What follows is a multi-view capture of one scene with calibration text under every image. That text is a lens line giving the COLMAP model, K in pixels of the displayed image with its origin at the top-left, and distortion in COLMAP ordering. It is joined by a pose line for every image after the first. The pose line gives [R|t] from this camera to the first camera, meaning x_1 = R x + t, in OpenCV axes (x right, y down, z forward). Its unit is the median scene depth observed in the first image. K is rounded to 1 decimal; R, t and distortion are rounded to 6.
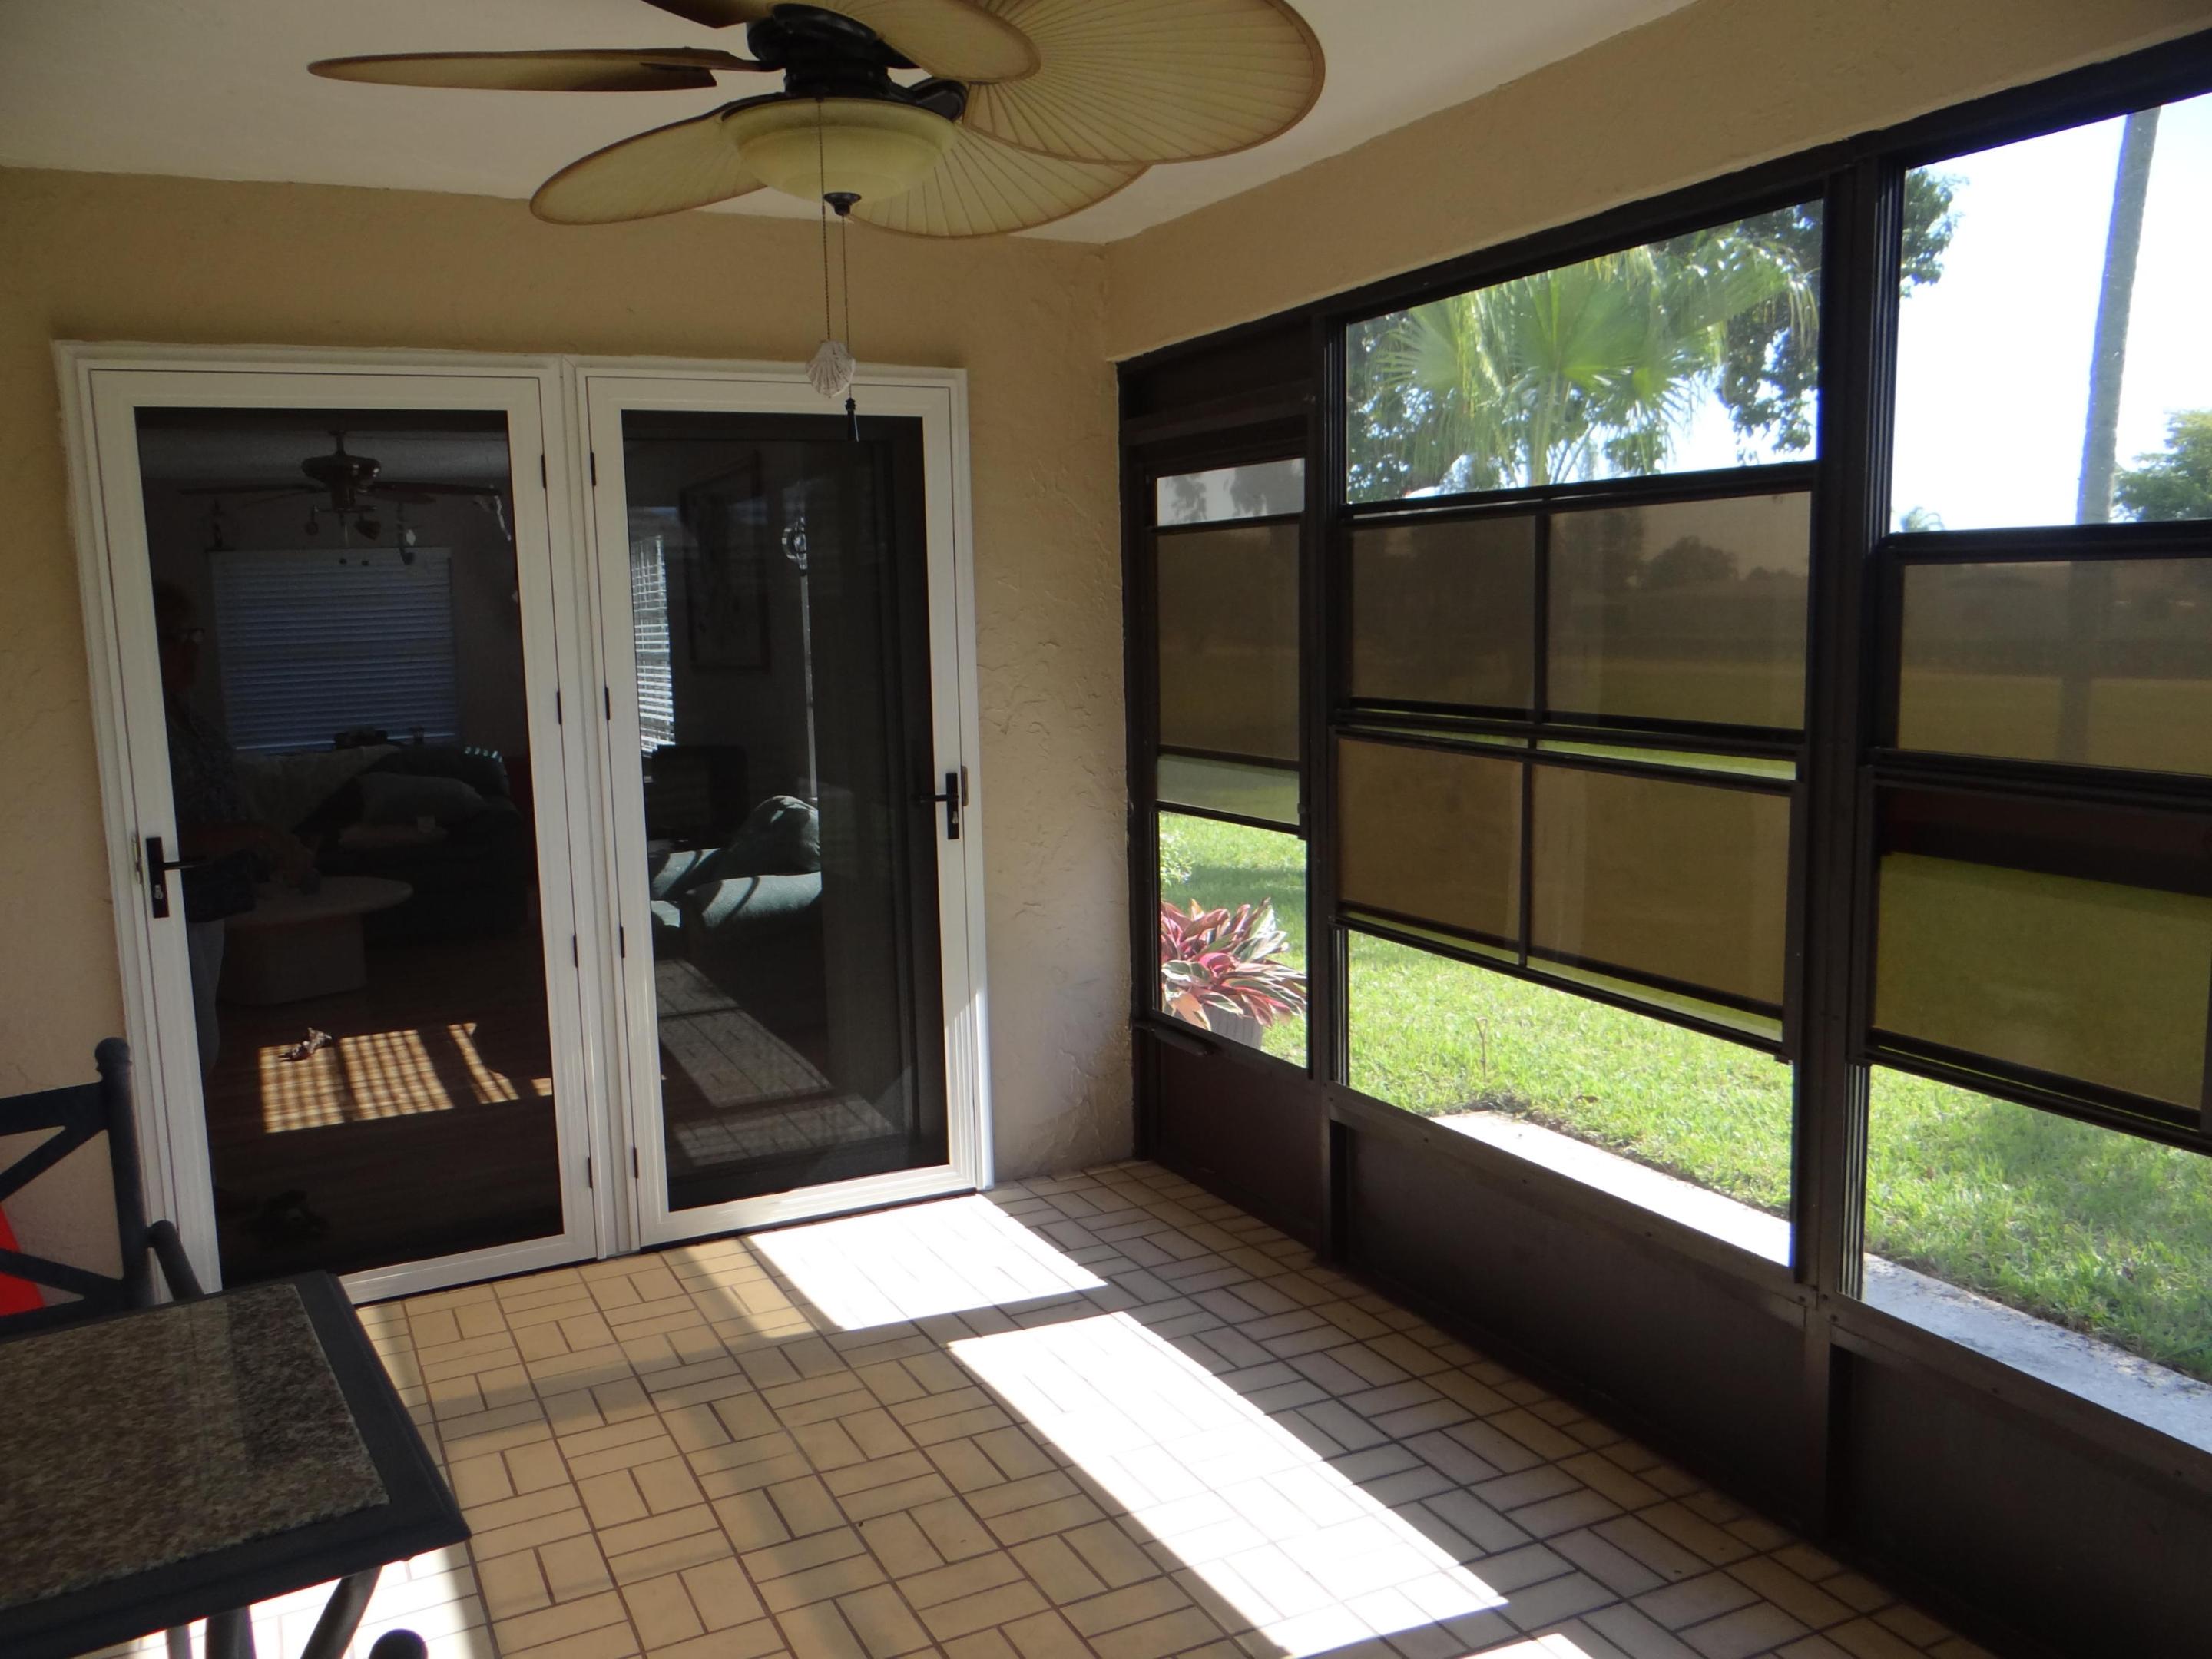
lens RADIAL K [[1750.7, 0, 1148.1], [0, 1750.7, 748.4], [0, 0, 1]] dist [0.002200, 0.005396]
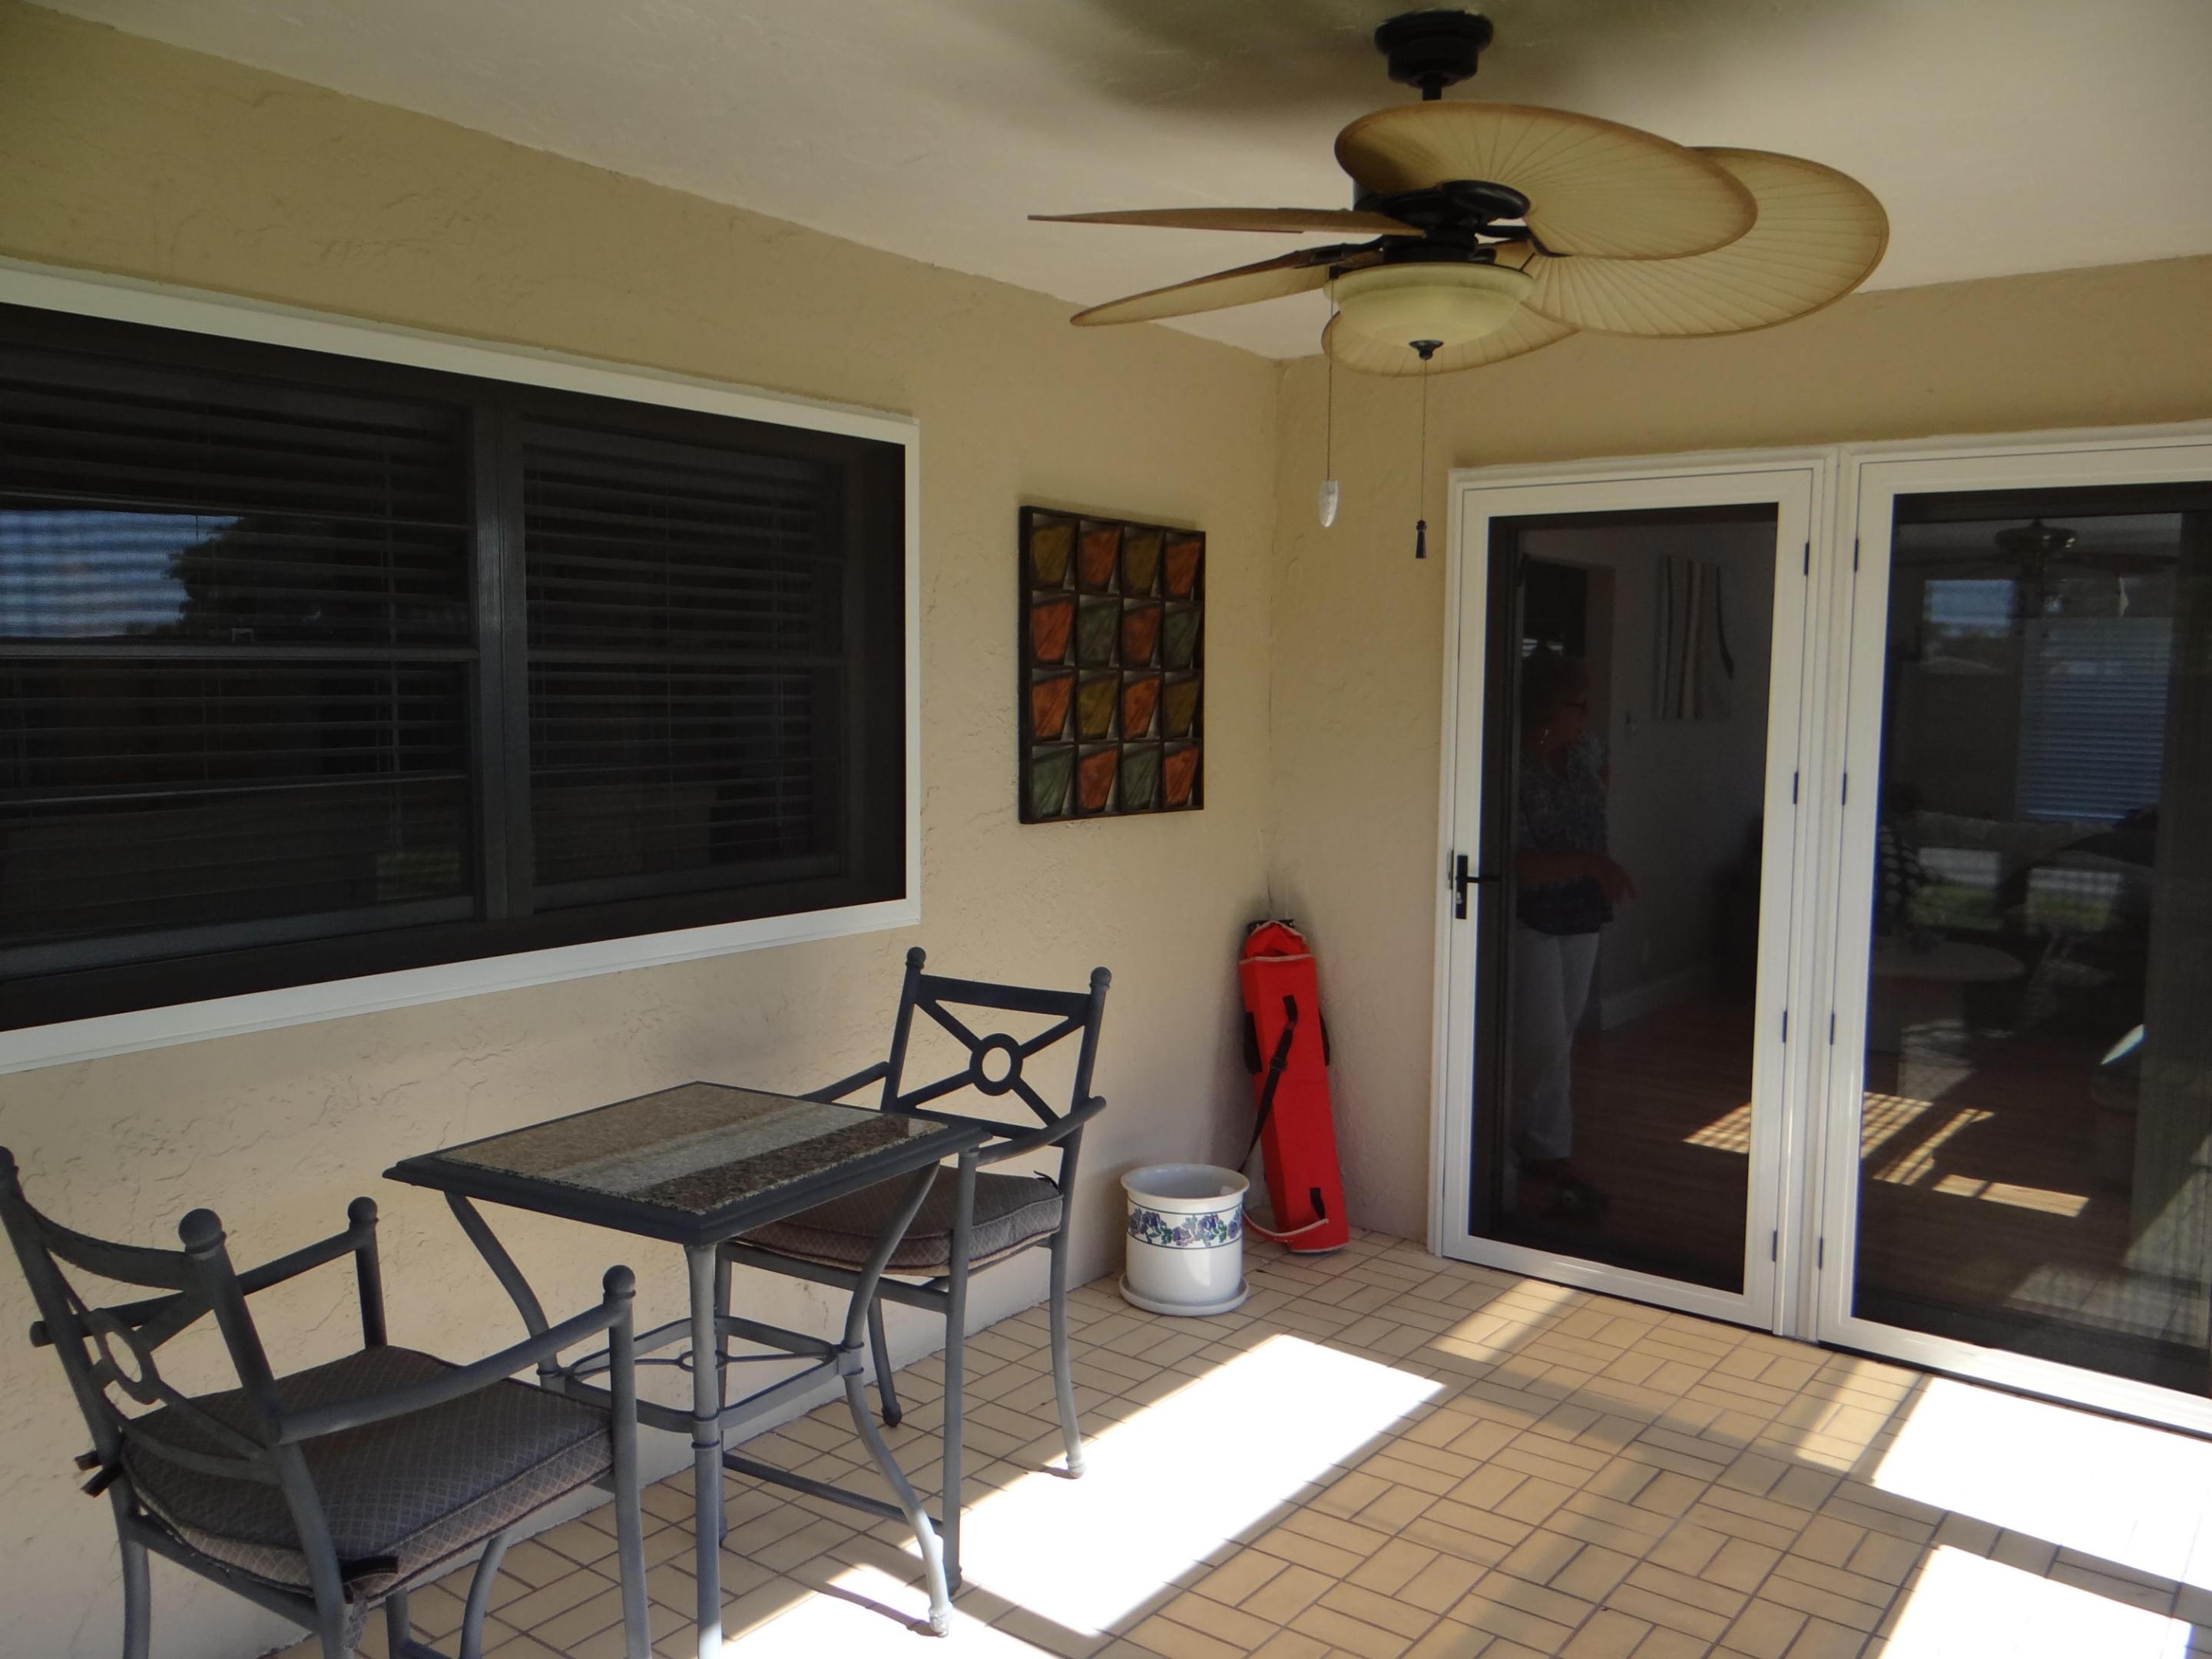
lens RADIAL K [[1736.0, 0, 1106.0], [0, 1736.0, 829.5], [0, 0, 1]] dist [0.008672, 0.002610]
pose [[0.504935, 0.137905, -0.852070, 0.351417], [-0.126103, 0.988349, 0.085233, -0.039981], [0.853896, 0.064411, 0.516442, 0.142568]]
